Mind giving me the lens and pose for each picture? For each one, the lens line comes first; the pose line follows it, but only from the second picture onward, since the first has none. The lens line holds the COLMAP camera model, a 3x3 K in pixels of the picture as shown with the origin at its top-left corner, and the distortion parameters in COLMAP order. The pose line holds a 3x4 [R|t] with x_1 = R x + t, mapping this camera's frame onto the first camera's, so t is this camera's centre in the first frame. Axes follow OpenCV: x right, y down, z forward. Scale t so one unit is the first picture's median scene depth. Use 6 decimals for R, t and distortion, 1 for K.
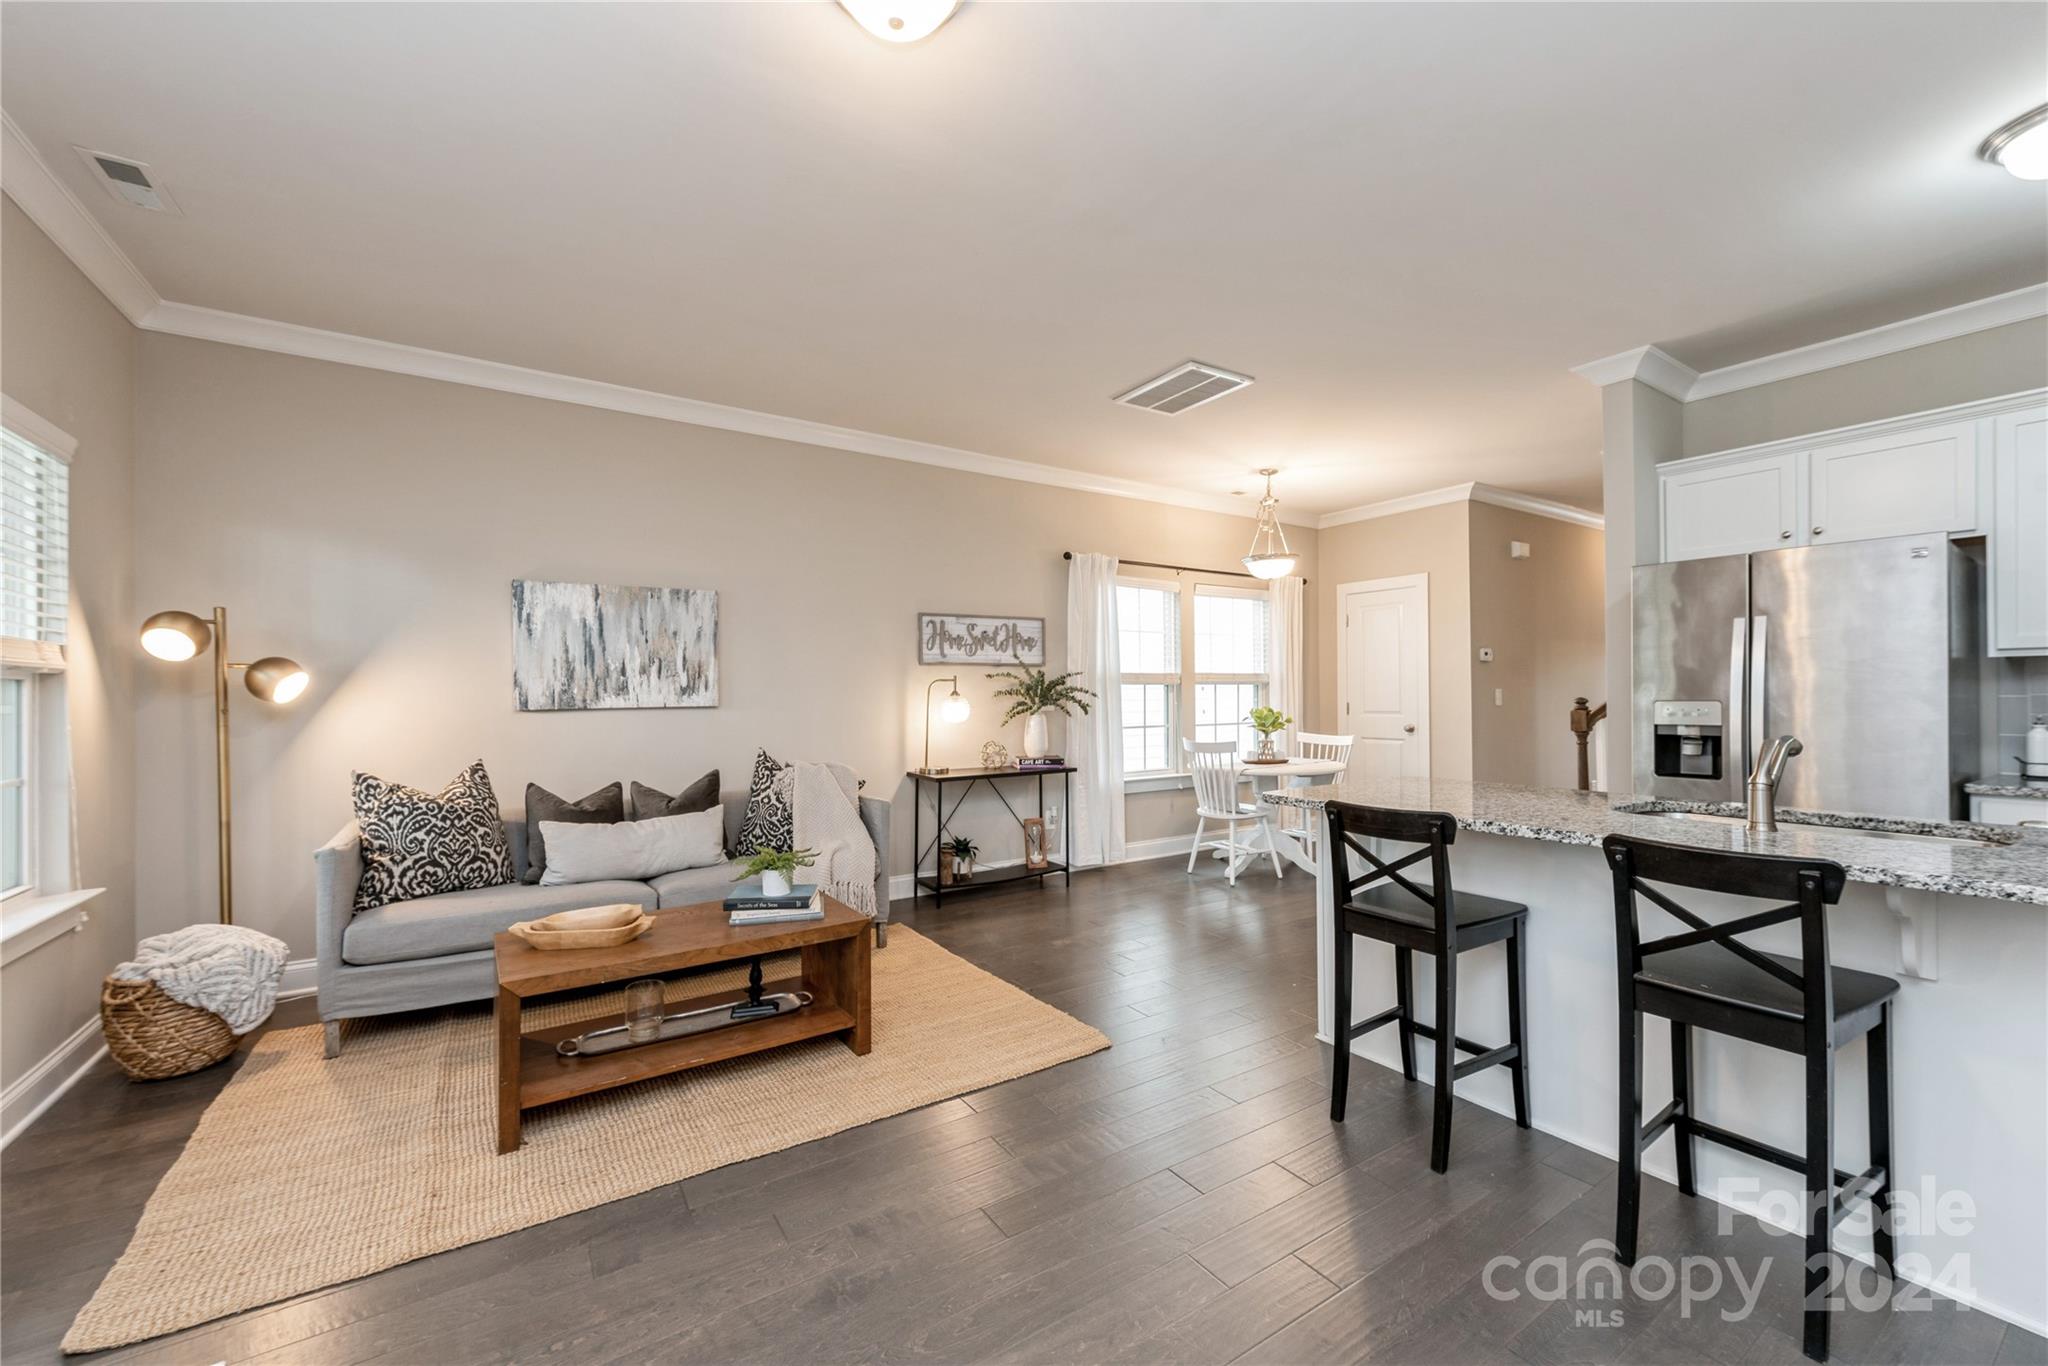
lens RADIAL K [[801.6, 0, 1016.6], [0, 801.6, 687.6], [0, 0, 1]] dist [0.003263, -0.000289]
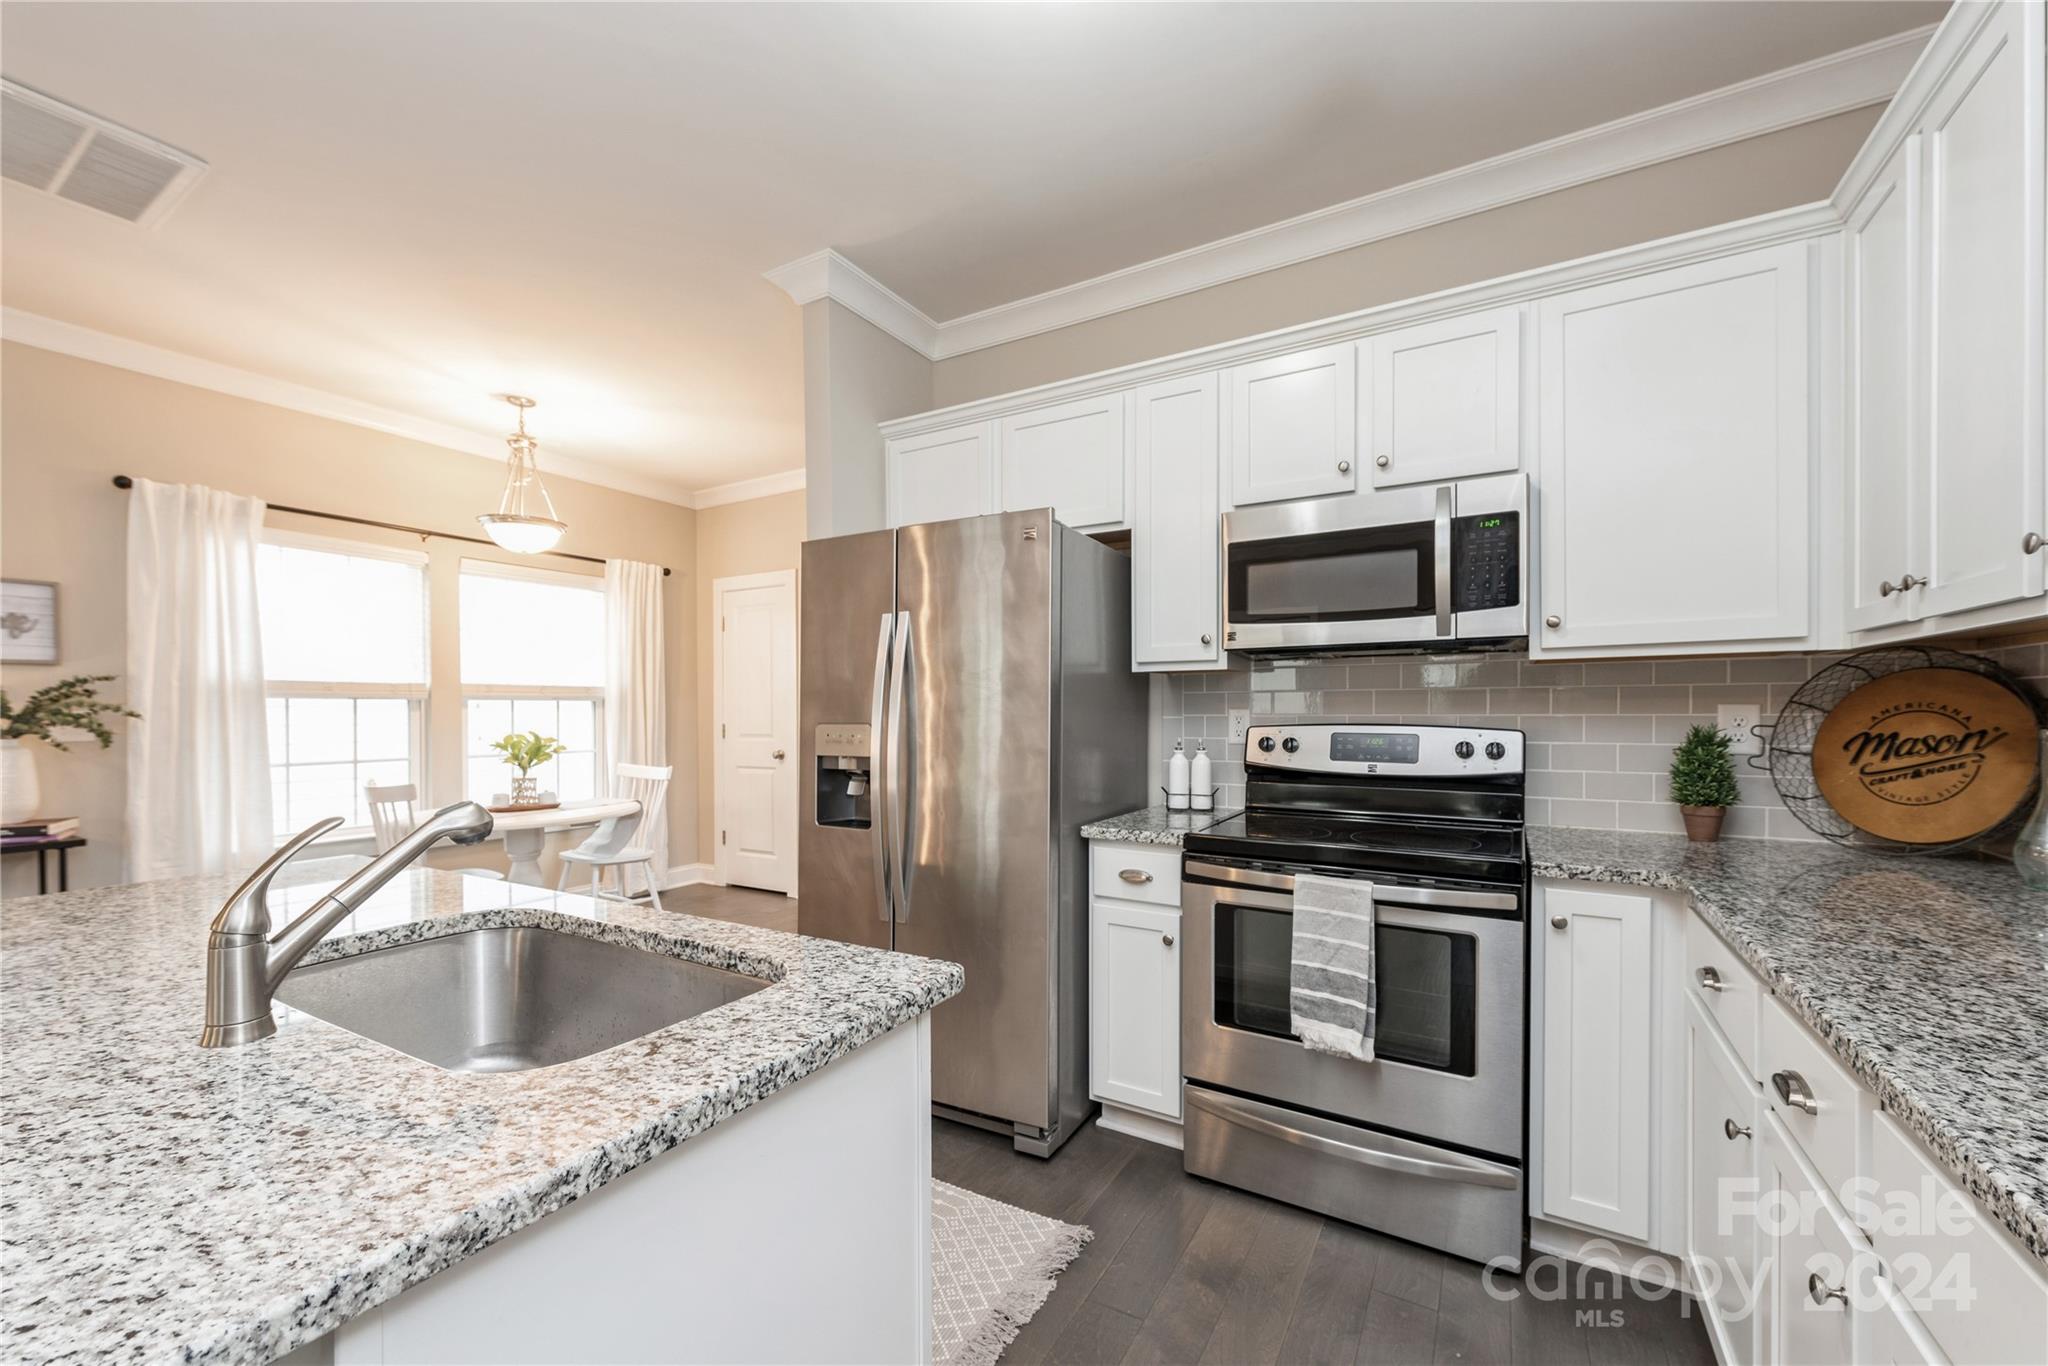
lens RADIAL K [[811.0, 0, 1018.1], [0, 811.0, 716.7], [0, 0, 1]] dist [0.000598, -0.000238]
pose [[0.895005, -0.000476, 0.446056, 0.484965], [-0.005244, 0.999919, 0.011590, 0.000414], [-0.446025, -0.012712, 0.894930, 0.191732]]
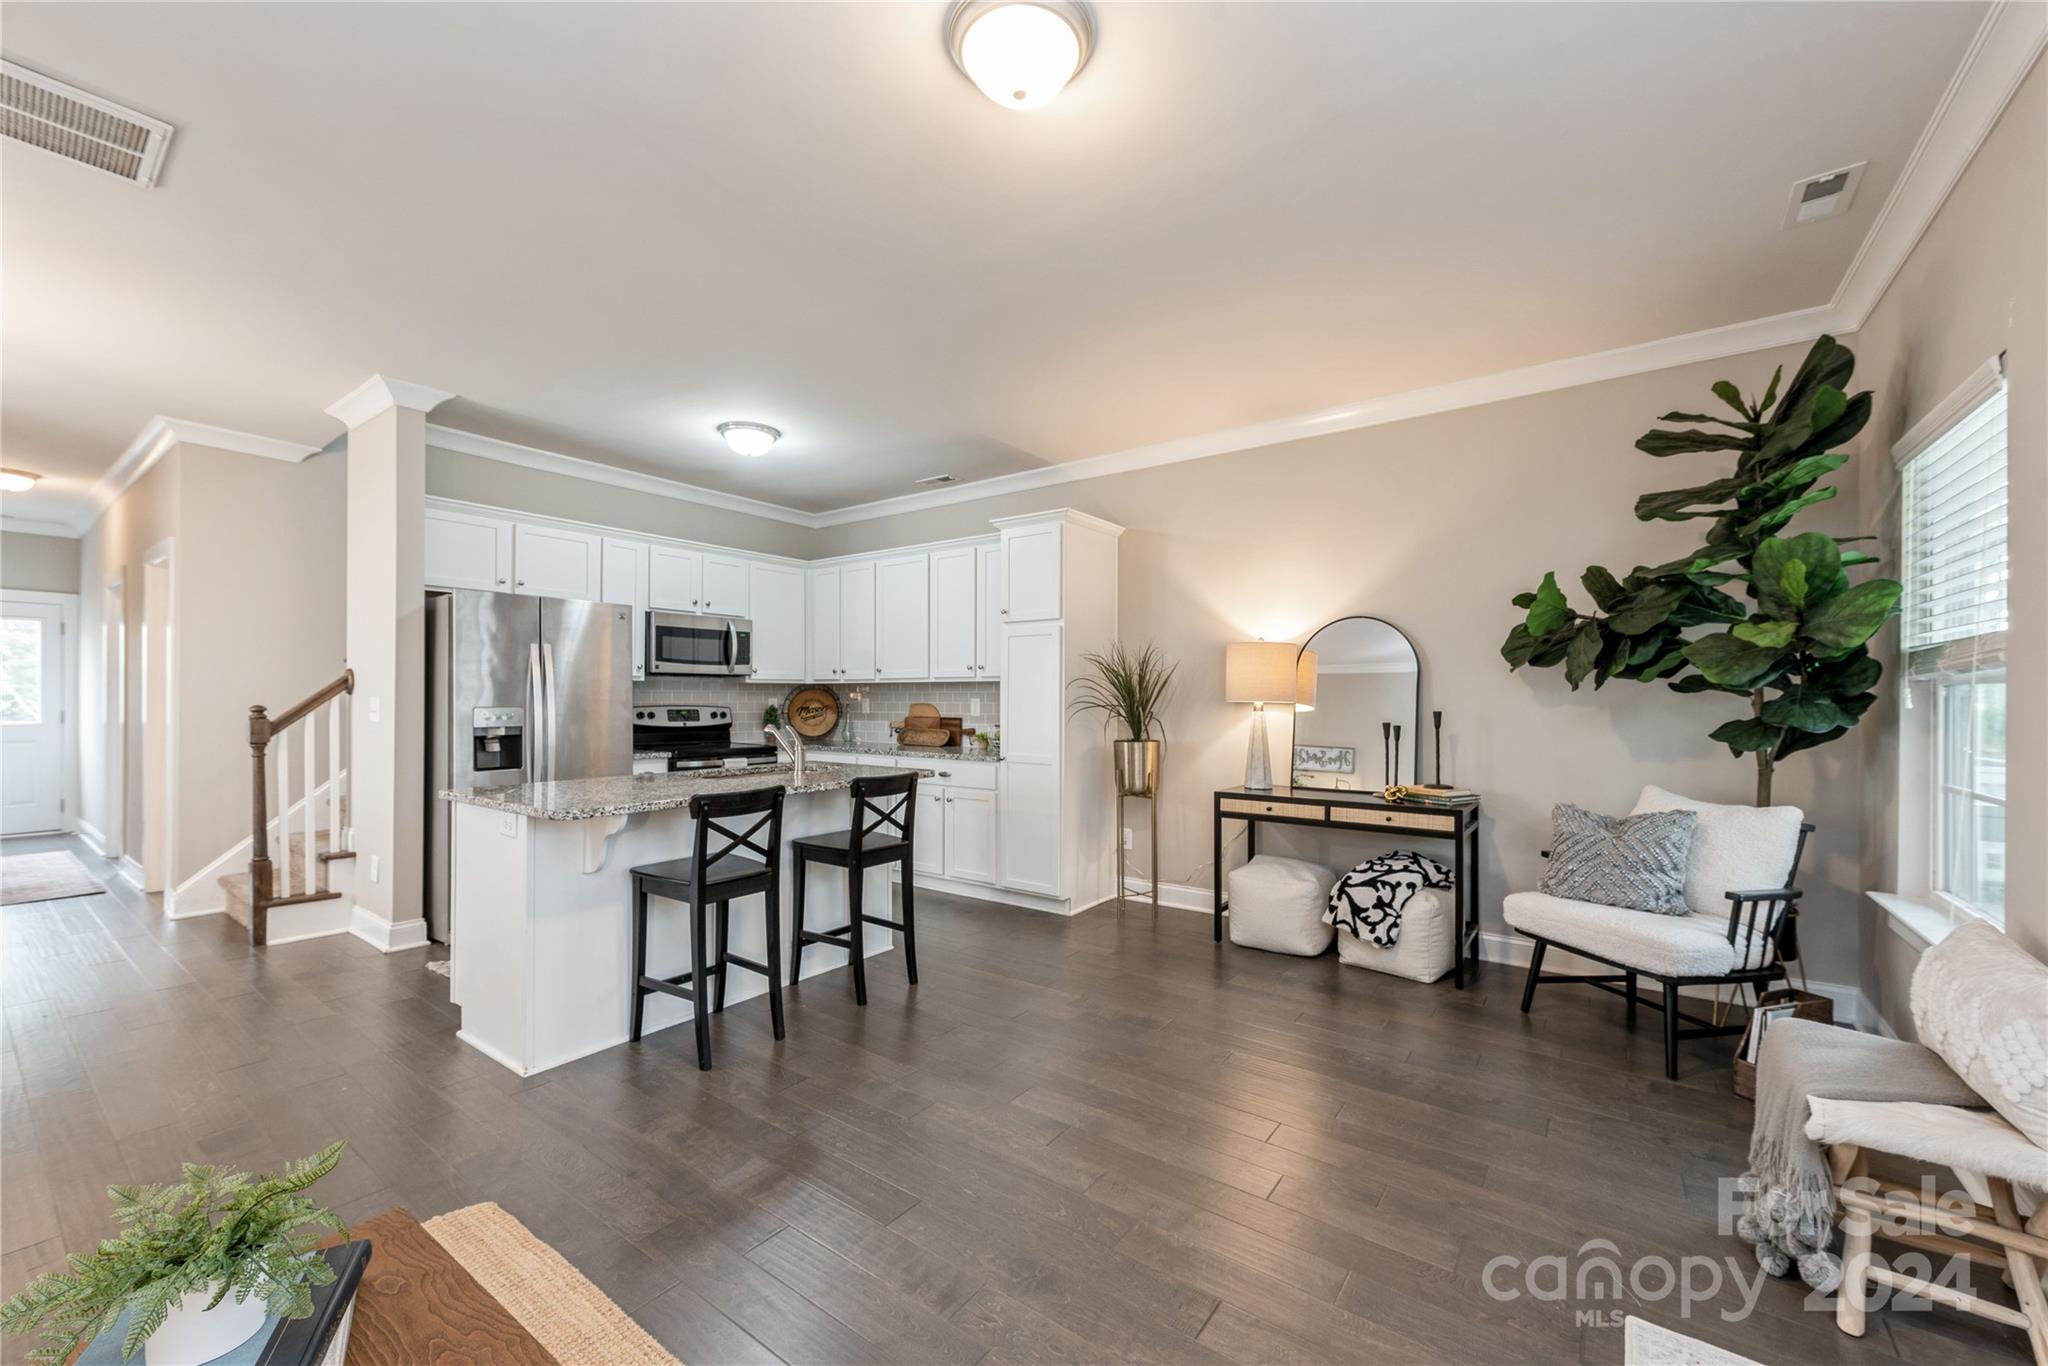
lens RADIAL K [[801.6, 0, 1016.6], [0, 801.6, 687.6], [0, 0, 1]] dist [0.003263, -0.000289]
pose [[-0.350572, 0.016594, 0.936389, -0.446738], [-0.009080, 0.999736, -0.021116, 0.004097], [-0.936492, -0.015905, -0.350328, 0.521501]]
